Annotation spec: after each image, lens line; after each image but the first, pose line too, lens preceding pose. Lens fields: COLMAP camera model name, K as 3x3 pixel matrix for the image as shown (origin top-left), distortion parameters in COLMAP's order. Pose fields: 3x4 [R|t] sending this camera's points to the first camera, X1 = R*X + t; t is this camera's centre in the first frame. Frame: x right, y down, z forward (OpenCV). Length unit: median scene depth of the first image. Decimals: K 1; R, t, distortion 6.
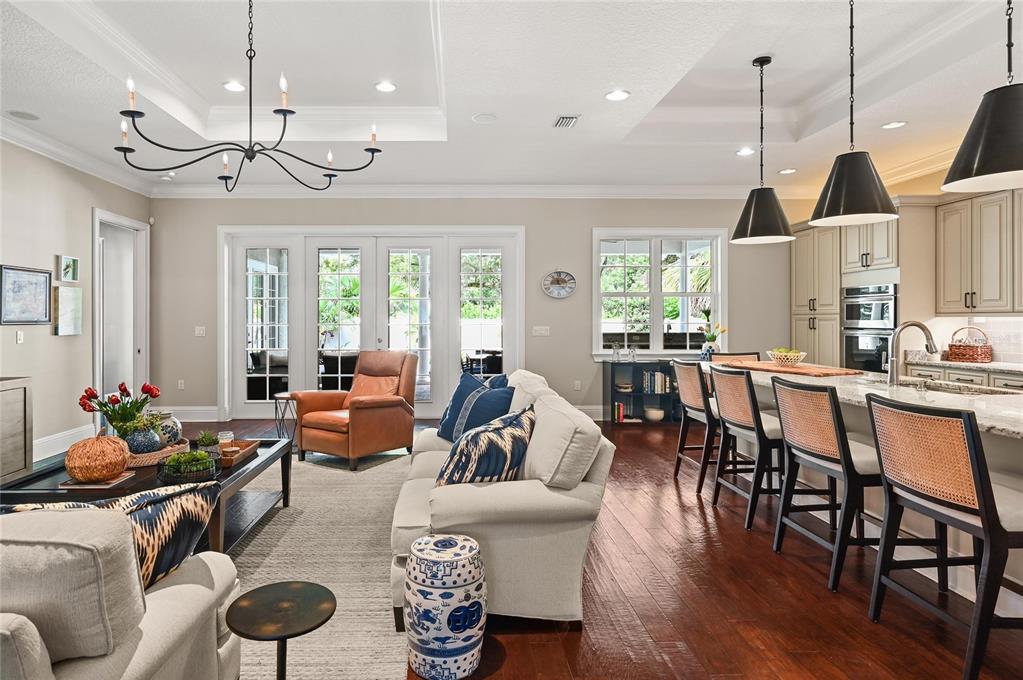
lens RADIAL K [[552.7, 0, 467.4], [0, 552.7, 318.7], [0, 0, 1]] dist [-0.001592, -0.000397]
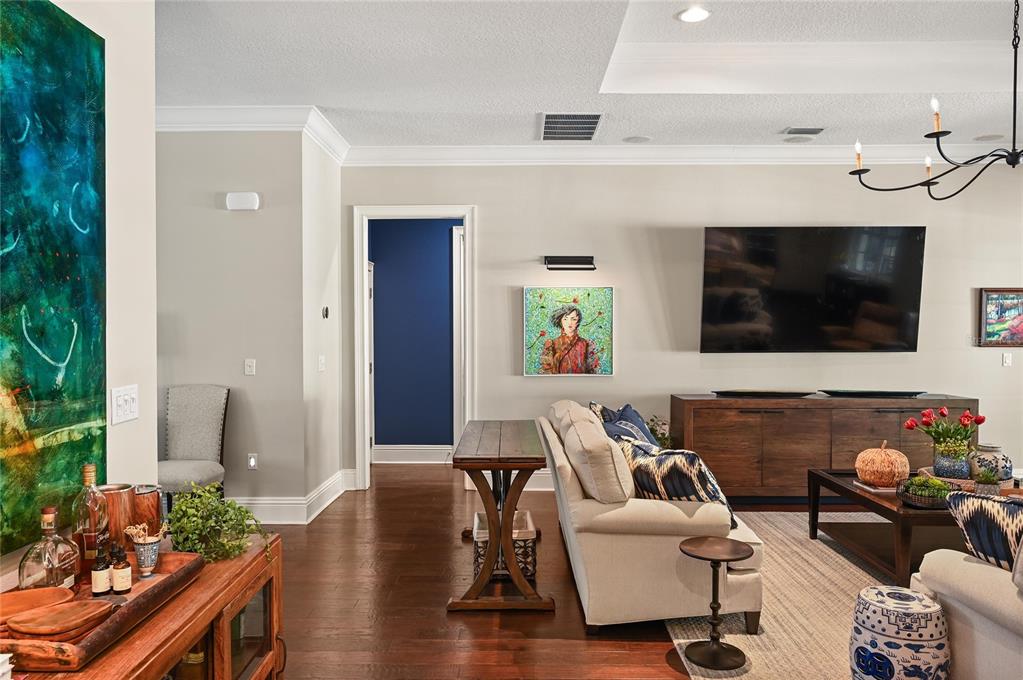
lens RADIAL K [[741.5, 0, 511.5], [0, 741.5, 340.0], [0, 0, 1]] dist [-0.001744, -0.001022]
pose [[-0.022594, 0.015362, -0.999627, 1.176618], [0.000131, 0.999882, 0.015363, -0.046164], [0.999745, 0.000216, -0.022594, 0.352070]]
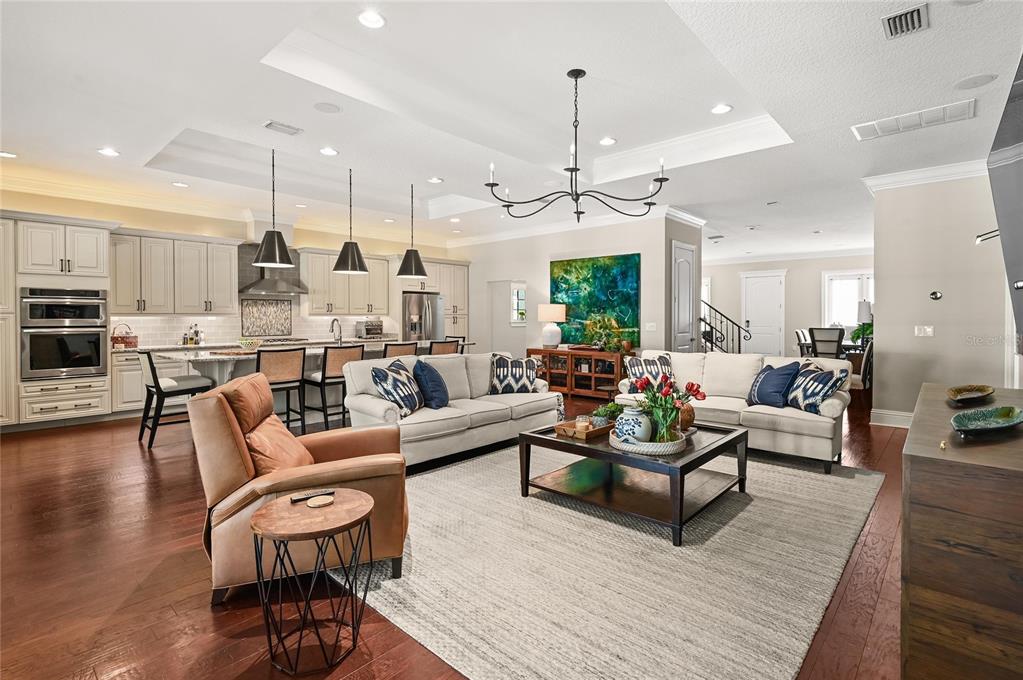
lens RADIAL K [[485.4, 0, 511.8], [0, 485.4, 322.7], [0, 0, 1]] dist [0.001916, 0.000300]
pose [[-0.726266, -0.008744, 0.687358, -1.664737], [-0.001084, 0.999932, 0.011576, 0.000458], [-0.687413, 0.007662, -0.726227, 2.959497]]
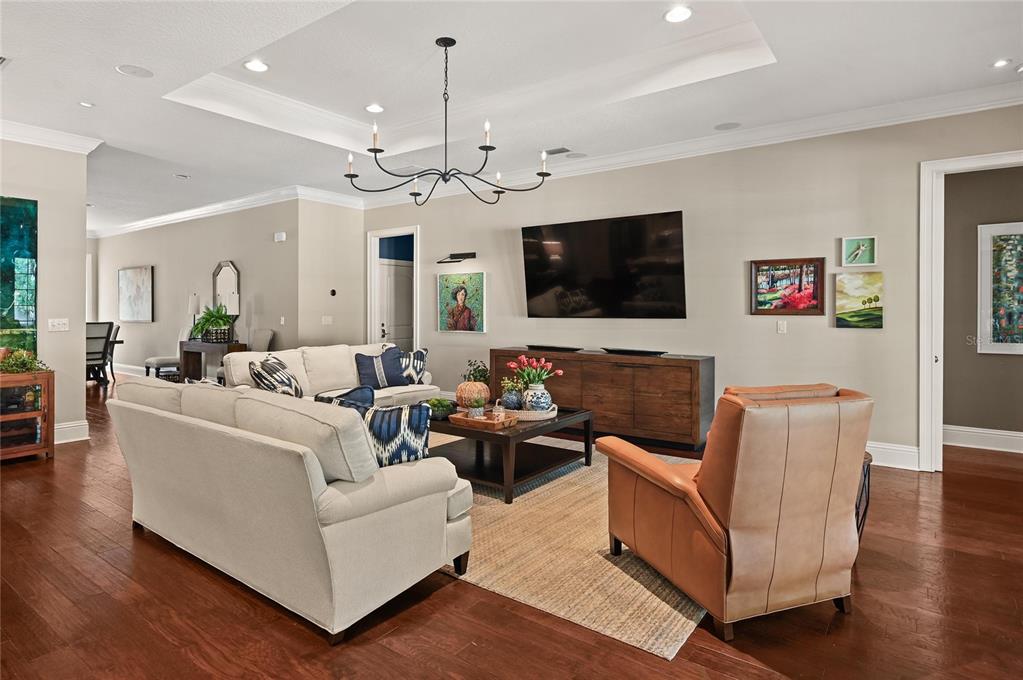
lens RADIAL K [[566.4, 0, 510.6], [0, 566.4, 310.3], [0, 0, 1]] dist [-0.030408, -0.000771]
pose [[-0.606694, 0.003152, -0.794929, 0.761857], [0.000351, 0.999993, 0.003698, -0.001654], [0.794935, 0.001964, -0.606691, 2.813693]]
